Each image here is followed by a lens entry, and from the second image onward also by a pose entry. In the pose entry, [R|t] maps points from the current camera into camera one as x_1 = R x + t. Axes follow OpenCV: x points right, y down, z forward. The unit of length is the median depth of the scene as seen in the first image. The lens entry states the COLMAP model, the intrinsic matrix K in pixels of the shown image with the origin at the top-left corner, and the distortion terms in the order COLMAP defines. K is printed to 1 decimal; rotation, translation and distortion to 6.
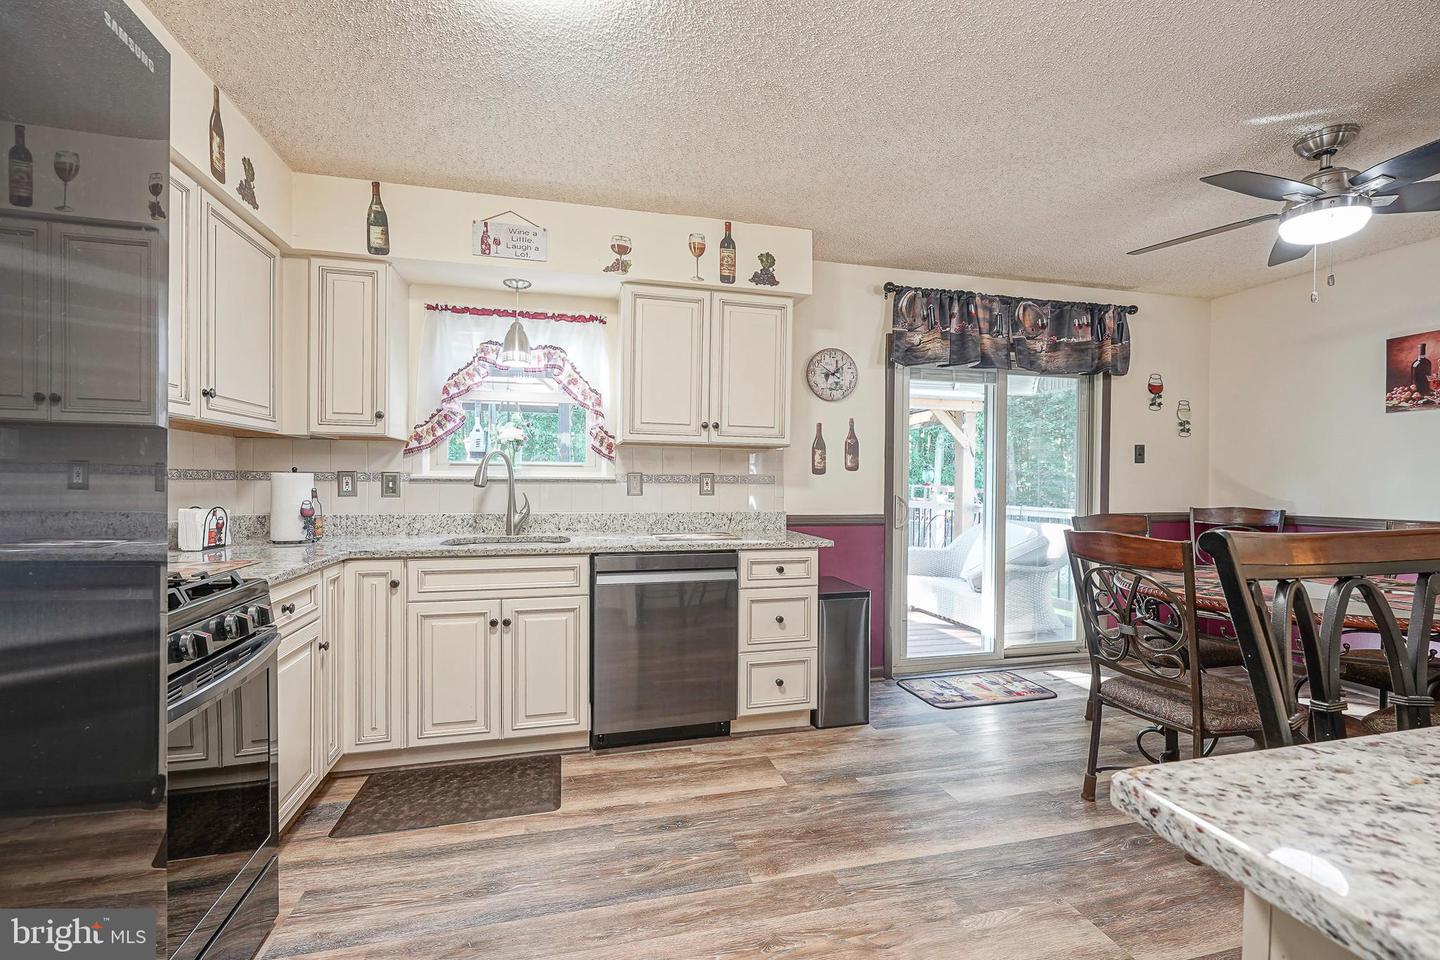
lens RADIAL K [[662.3, 0, 444.8], [0, 662.3, 487.6], [0, 0, 1]] dist [-0.000830, -0.000014]
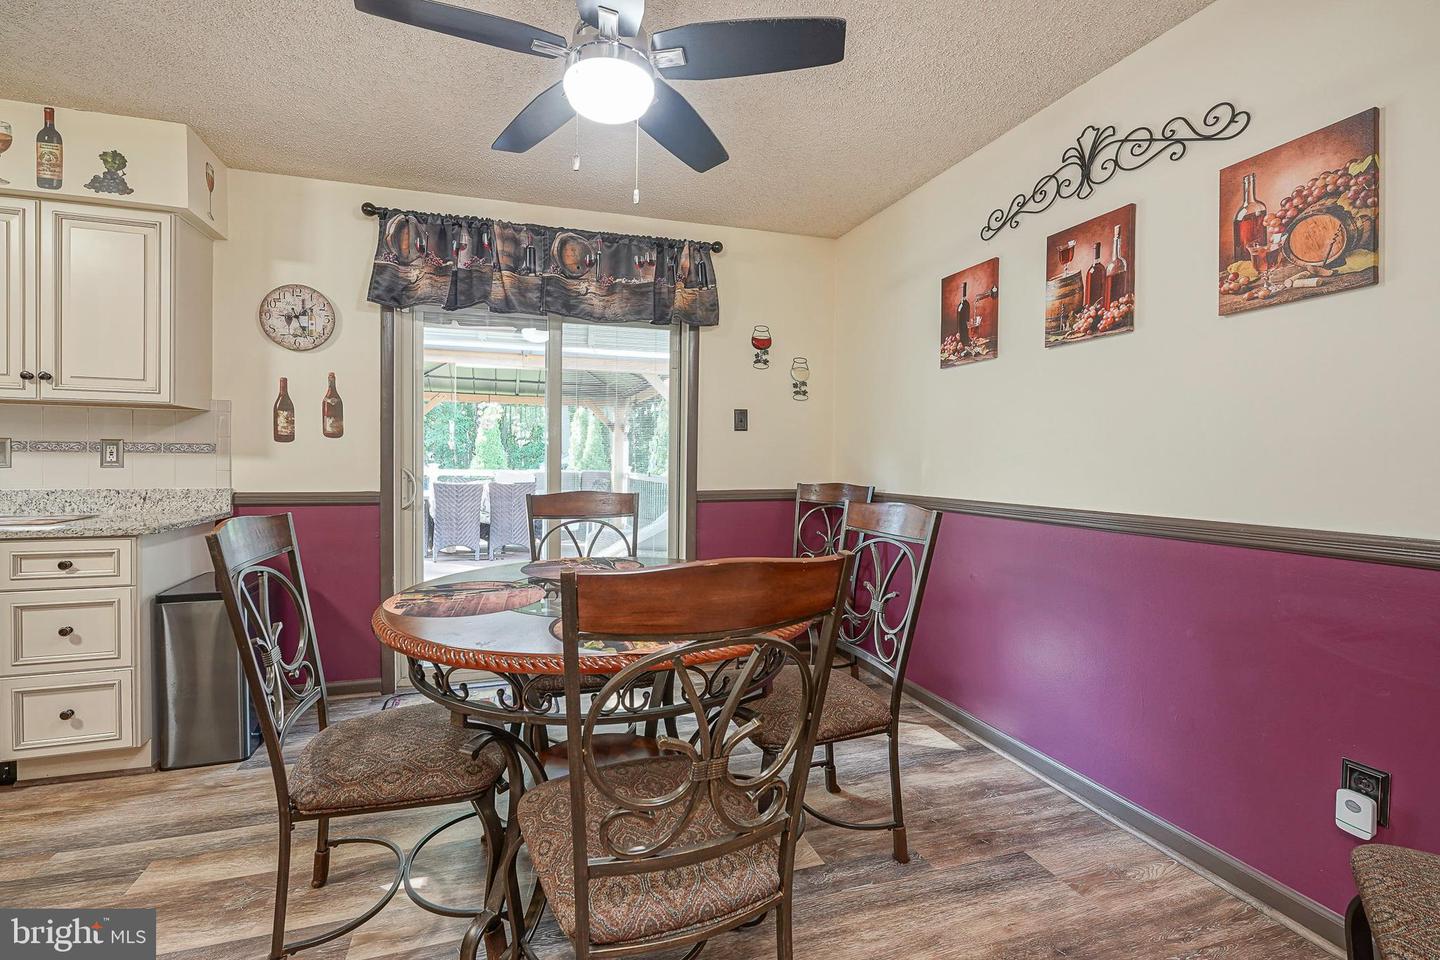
lens RADIAL K [[638.5, 0, 589.4], [0, 638.5, 470.4], [0, 0, 1]] dist [-0.001234, -0.000173]
pose [[0.999066, 0.000737, 0.043214, 0.898044], [-0.001071, 0.999970, 0.007720, 0.008154], [-0.043207, -0.007759, 0.999036, 0.210048]]
